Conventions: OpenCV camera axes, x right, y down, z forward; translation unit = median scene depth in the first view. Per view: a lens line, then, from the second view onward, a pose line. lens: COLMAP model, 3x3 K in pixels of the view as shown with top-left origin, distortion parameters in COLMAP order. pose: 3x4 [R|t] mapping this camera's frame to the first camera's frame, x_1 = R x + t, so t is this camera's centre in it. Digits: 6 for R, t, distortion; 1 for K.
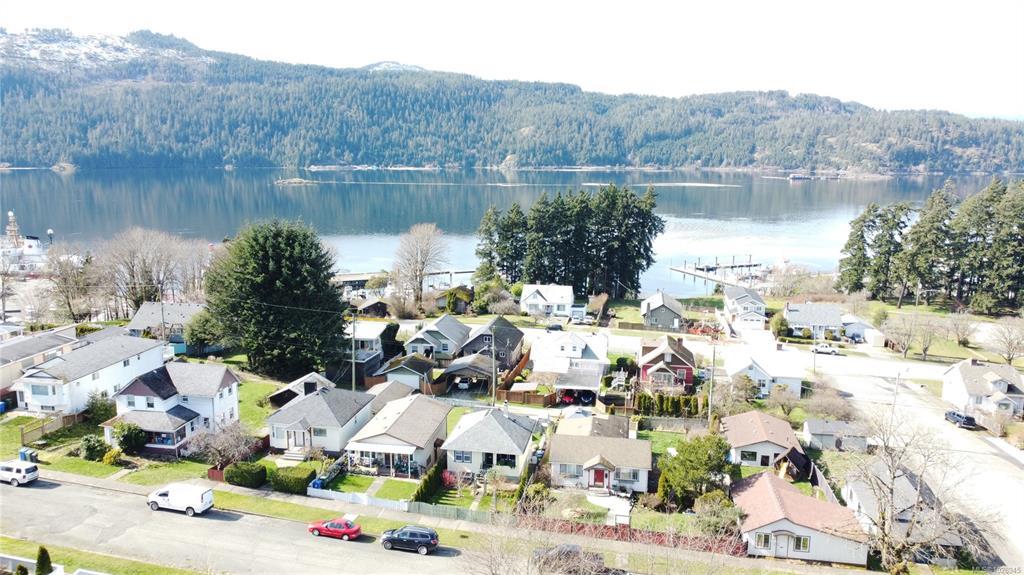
lens RADIAL K [[774.2, 0, 511.7], [0, 774.2, 288.5], [0, 0, 1]] dist [0.000133, -0.005964]
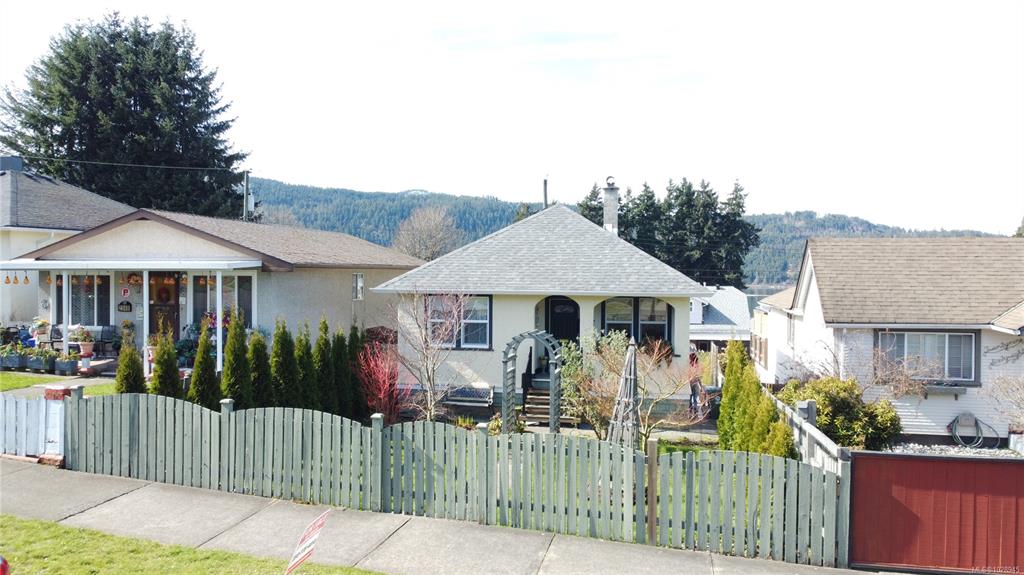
lens RADIAL K [[774.2, 0, 510.9], [0, 774.2, 288.6], [0, 0, 1]] dist [0.000133, -0.005964]
pose [[0.999434, -0.001705, -0.033596, -0.019933], [-0.003839, 0.986406, -0.164283, 0.131879], [0.033419, 0.164319, 0.985841, 0.401314]]
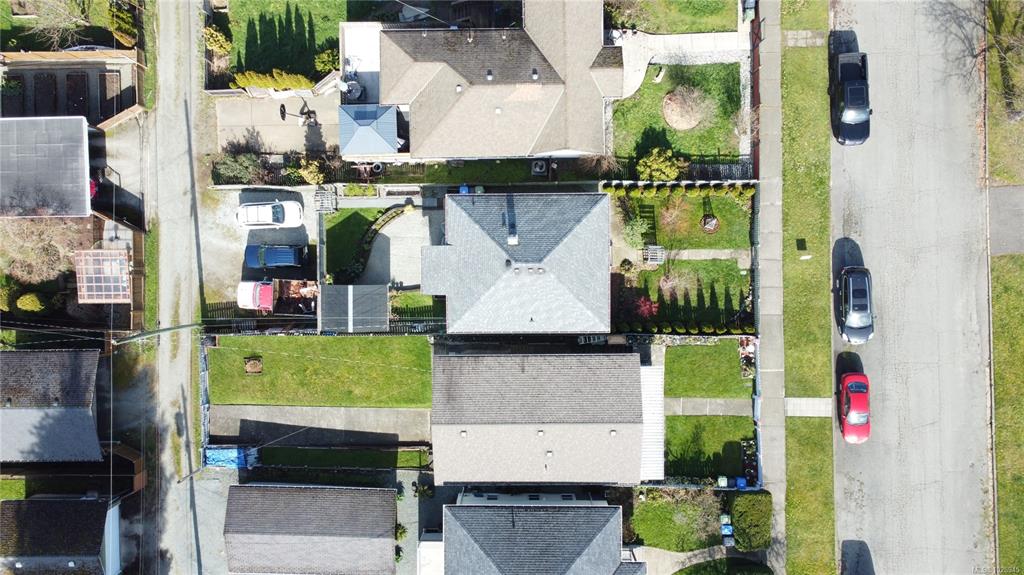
lens RADIAL K [[774.2, 0, 512.2], [0, 774.2, 287.7], [0, 0, 1]] dist [0.000133, -0.005964]
pose [[-0.173862, -0.984037, -0.037982, -0.011253], [0.188950, -0.071187, 0.979403, -0.212637], [-0.966473, 0.163104, 0.198311, 0.504532]]
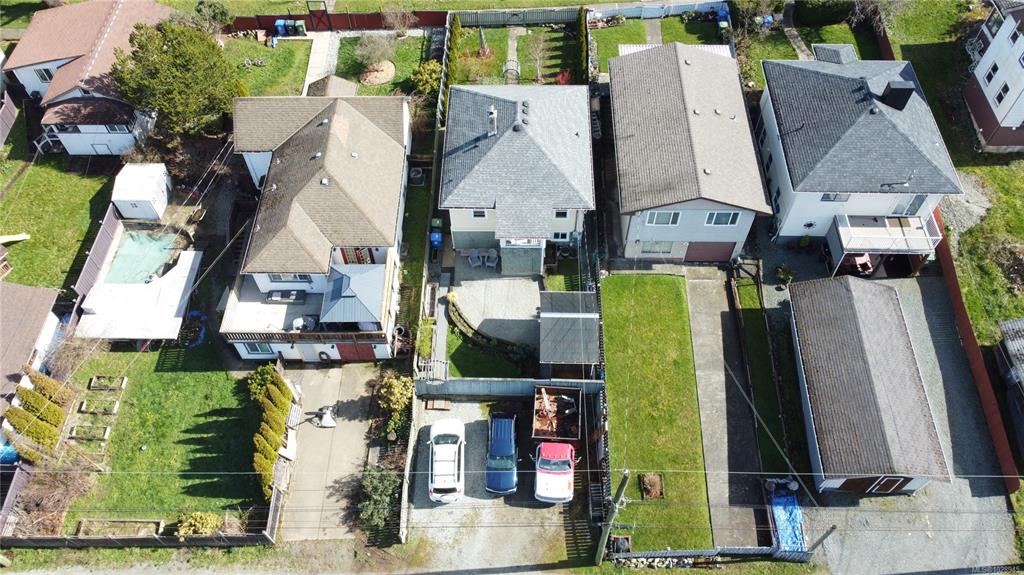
lens RADIAL K [[774.2, 0, 508.1], [0, 774.2, 292.9], [0, 0, 1]] dist [0.000133, -0.005964]
pose [[-0.988876, 0.124899, -0.080772, 0.021026], [-0.022269, 0.412601, 0.910640, -0.148873], [0.147064, 0.902308, -0.405230, 0.737236]]
